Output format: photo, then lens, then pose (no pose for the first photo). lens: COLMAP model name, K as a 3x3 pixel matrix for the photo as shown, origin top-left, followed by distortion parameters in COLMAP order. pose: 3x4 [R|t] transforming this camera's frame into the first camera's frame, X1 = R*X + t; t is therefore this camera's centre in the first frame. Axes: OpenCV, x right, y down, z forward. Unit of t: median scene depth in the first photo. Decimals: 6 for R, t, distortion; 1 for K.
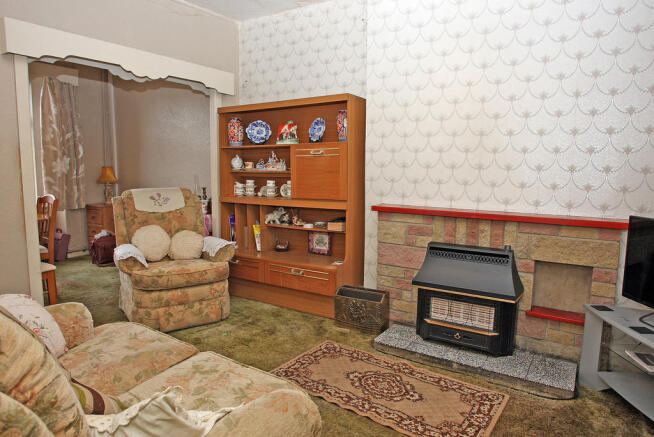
lens RADIAL K [[426.8, 0, 326.4], [0, 426.8, 218.8], [0, 0, 1]] dist [-0.001030, 0.000063]
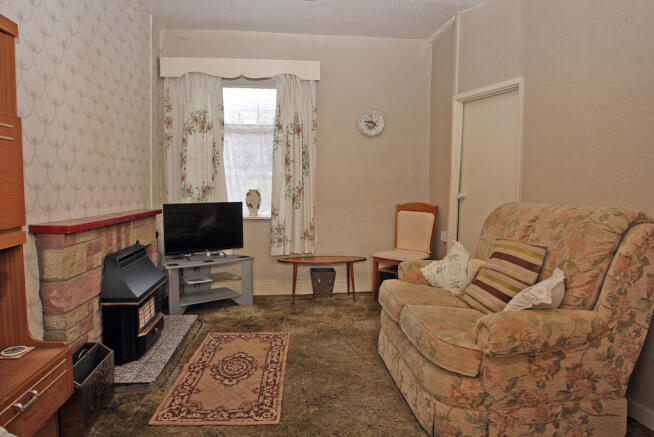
lens RADIAL K [[426.8, 0, 325.6], [0, 426.8, 218.1], [0, 0, 1]] dist [-0.001030, 0.000063]
pose [[-0.647302, -0.068132, 0.759183, -0.744909], [0.077020, 0.985053, 0.154072, -0.131302], [-0.758332, 0.158204, -0.632379, 1.297231]]
